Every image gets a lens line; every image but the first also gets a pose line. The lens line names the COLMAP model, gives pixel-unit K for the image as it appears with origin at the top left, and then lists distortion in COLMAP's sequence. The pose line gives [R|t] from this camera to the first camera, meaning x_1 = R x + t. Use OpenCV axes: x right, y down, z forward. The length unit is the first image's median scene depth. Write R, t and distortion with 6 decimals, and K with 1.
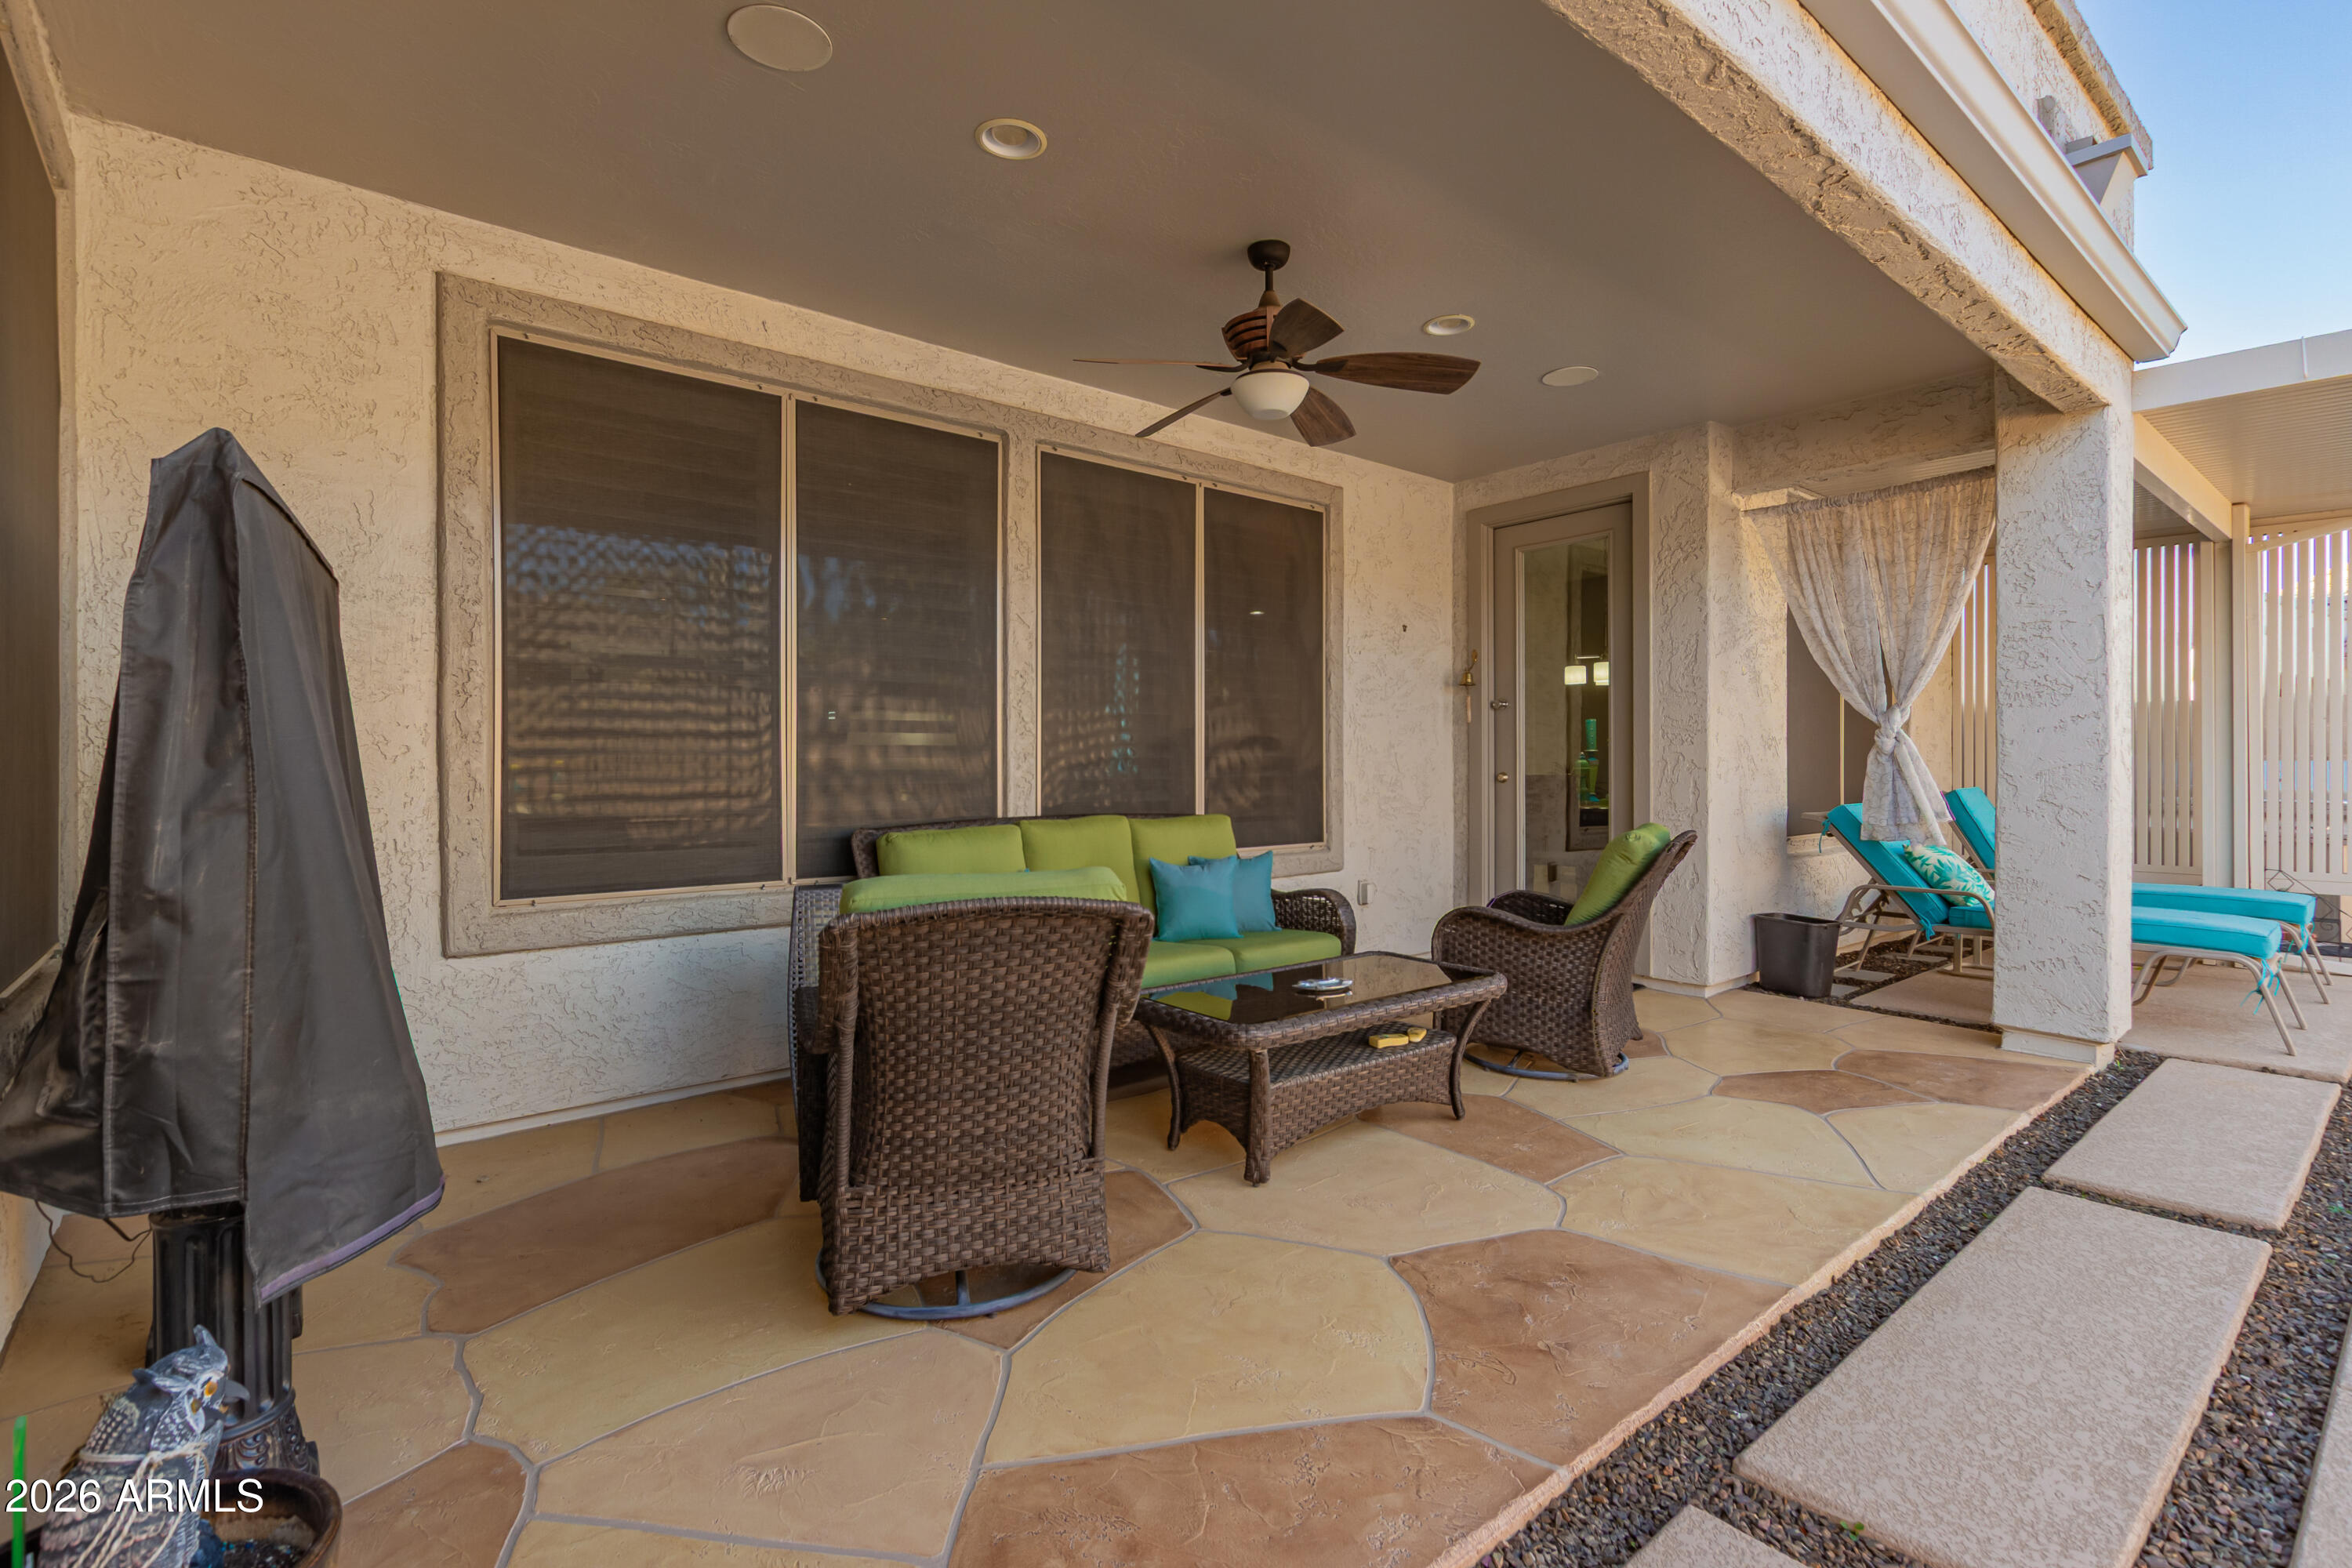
lens RADIAL K [[1100.1, 0, 1180.5], [0, 1100.1, 772.4], [0, 0, 1]] dist [-0.000301, -0.000056]
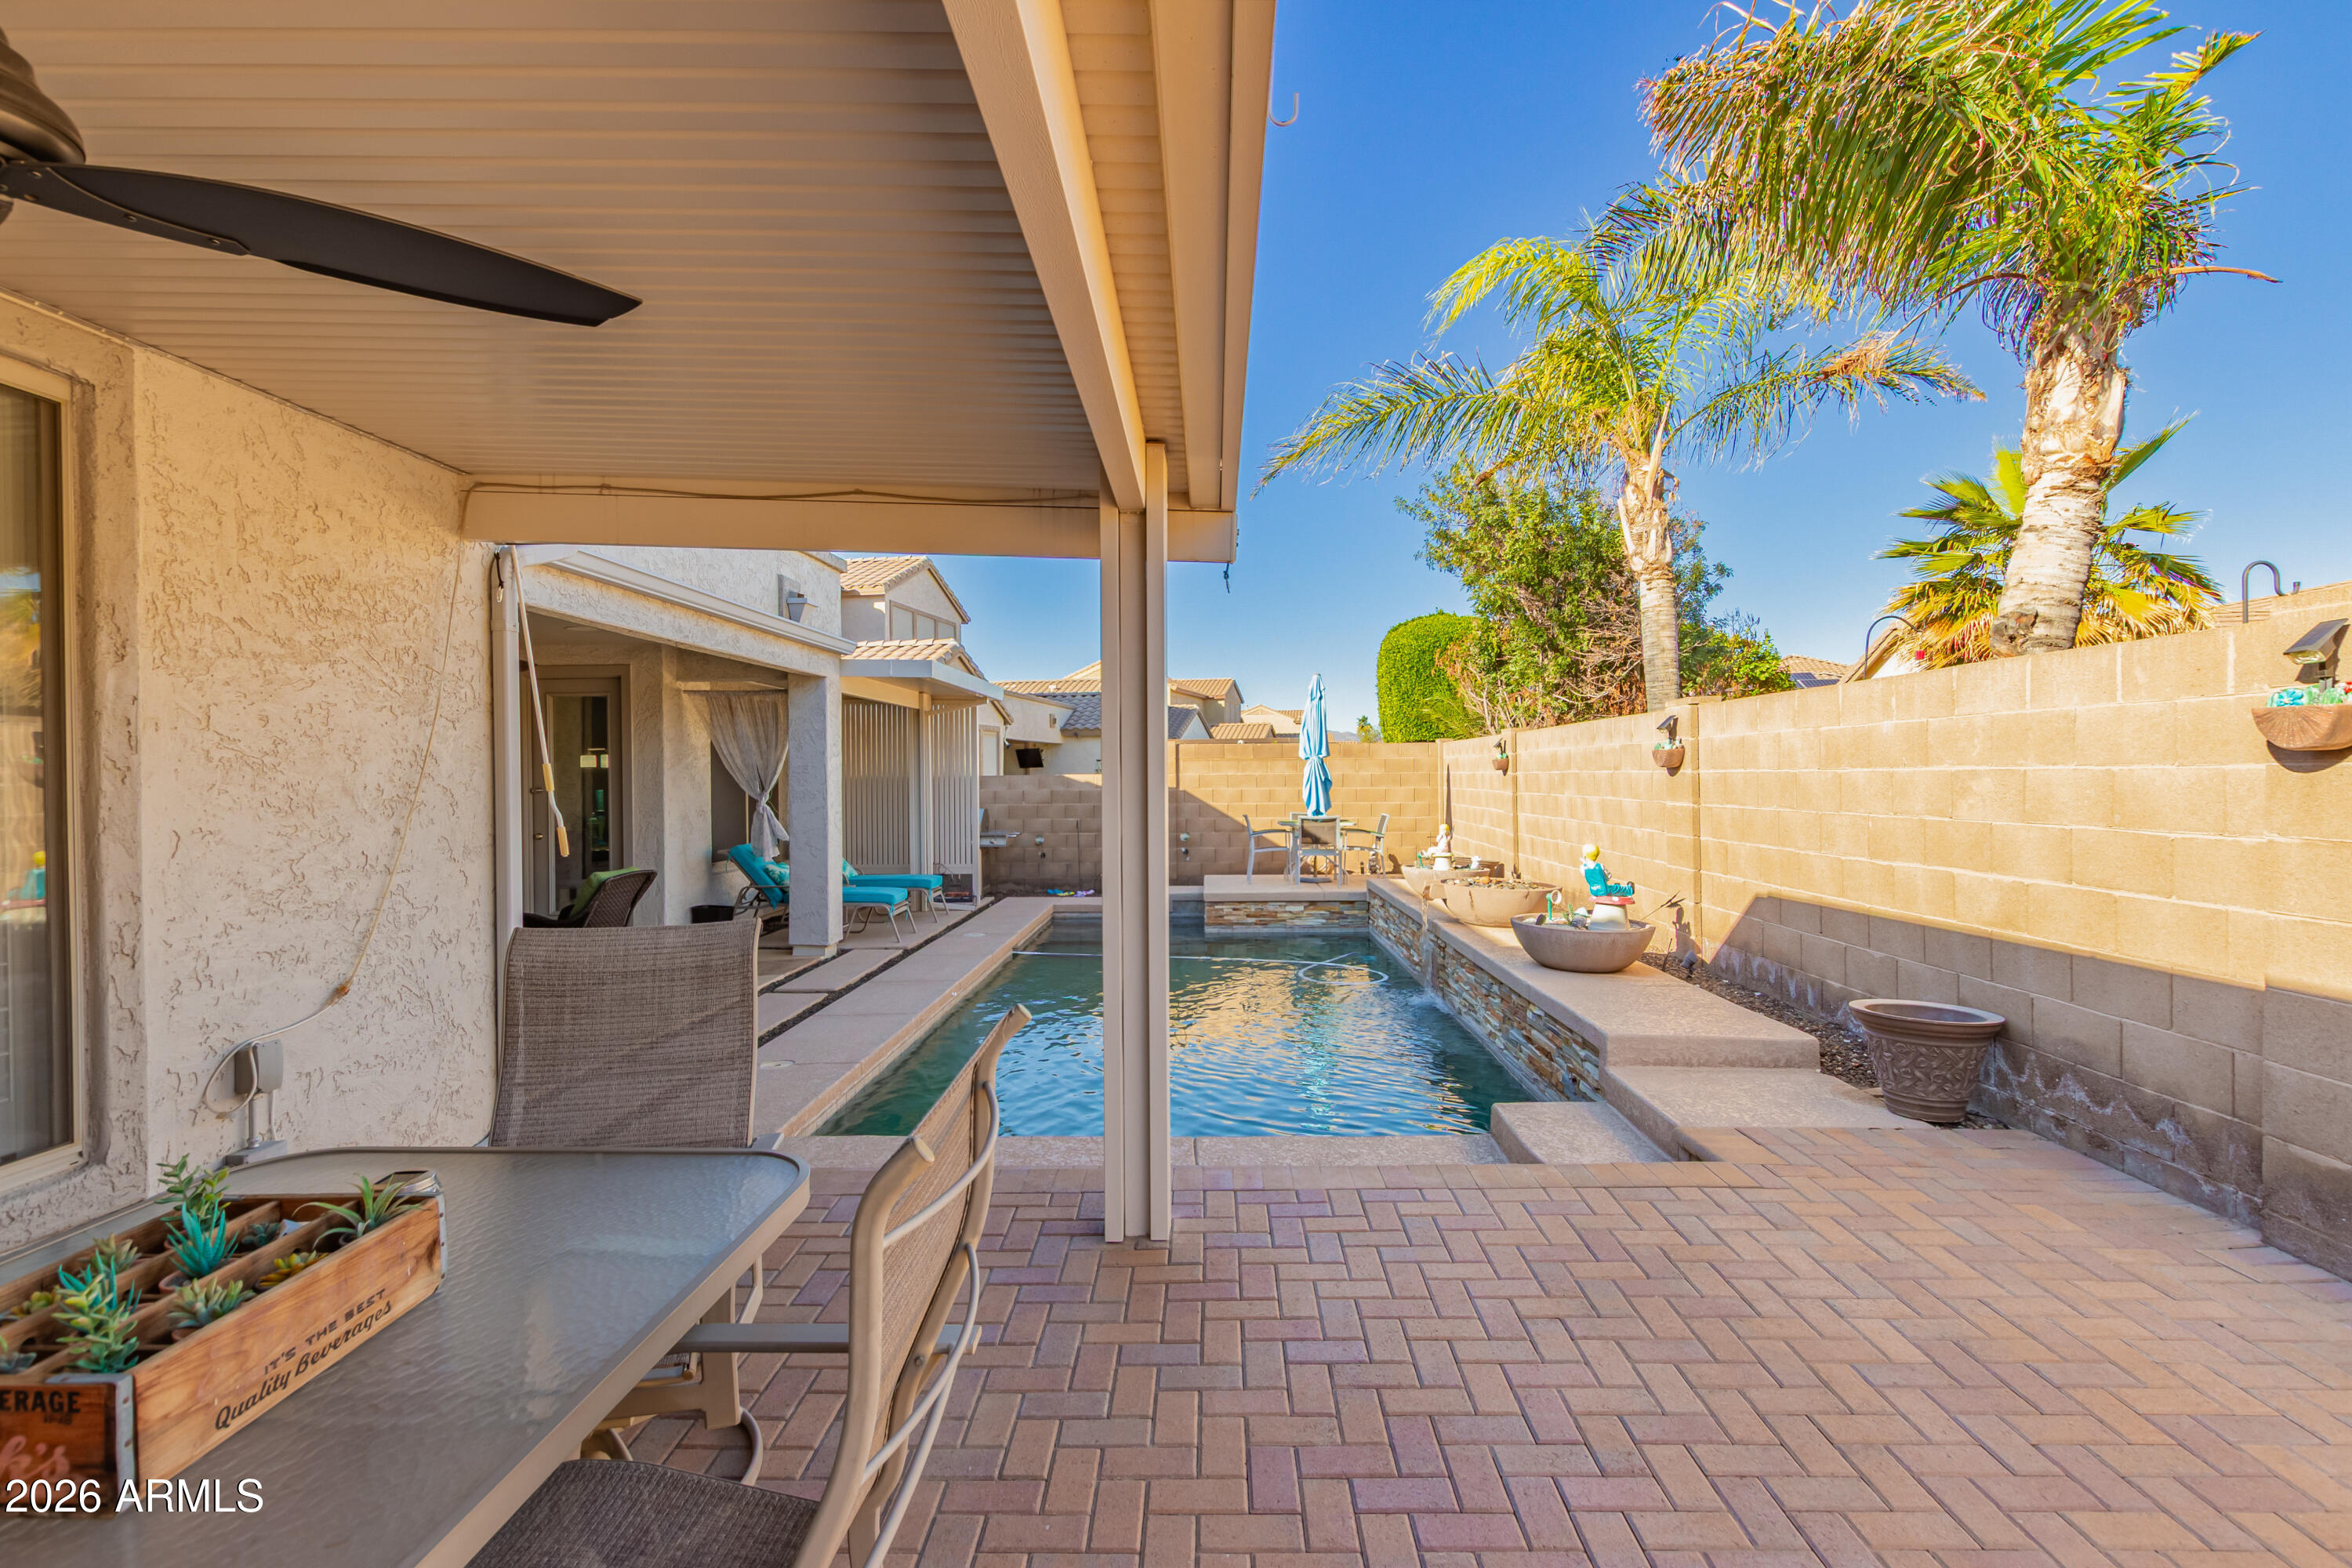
lens RADIAL K [[1100.1, 0, 1184.6], [0, 1100.1, 781.4], [0, 0, 1]] dist [-0.000301, -0.000056]
pose [[0.666829, -0.008067, 0.745167, -0.293595], [0.006684, 0.999966, 0.004843, -0.082767], [-0.745181, 0.001751, 0.666860, -0.824526]]
